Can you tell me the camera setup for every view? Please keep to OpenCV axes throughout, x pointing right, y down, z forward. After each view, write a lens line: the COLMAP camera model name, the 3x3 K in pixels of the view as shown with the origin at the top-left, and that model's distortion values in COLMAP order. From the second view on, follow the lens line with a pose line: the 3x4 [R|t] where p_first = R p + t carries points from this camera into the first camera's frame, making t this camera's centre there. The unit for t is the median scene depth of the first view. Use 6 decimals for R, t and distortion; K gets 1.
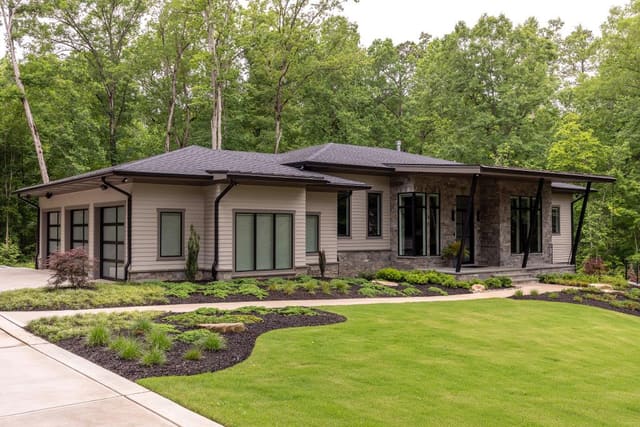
lens RADIAL K [[647.5, 0, 320.0], [0, 647.5, 213.5], [0, 0, 1]] dist [-0.000113, -0.000243]
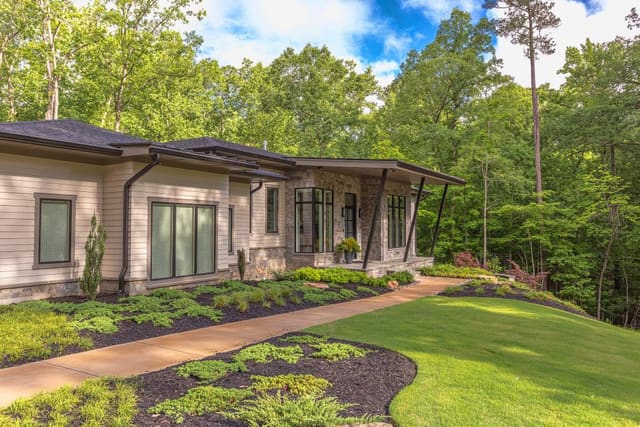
lens RADIAL K [[496.9, 0, 320.8], [0, 496.9, 205.8], [0, 0, 1]] dist [0.001755, 0.002117]
pose [[0.924491, 0.018038, 0.380777, -0.128562], [-0.010949, 0.999724, -0.020774, 0.010164], [-0.381047, 0.015037, 0.924433, 0.298146]]
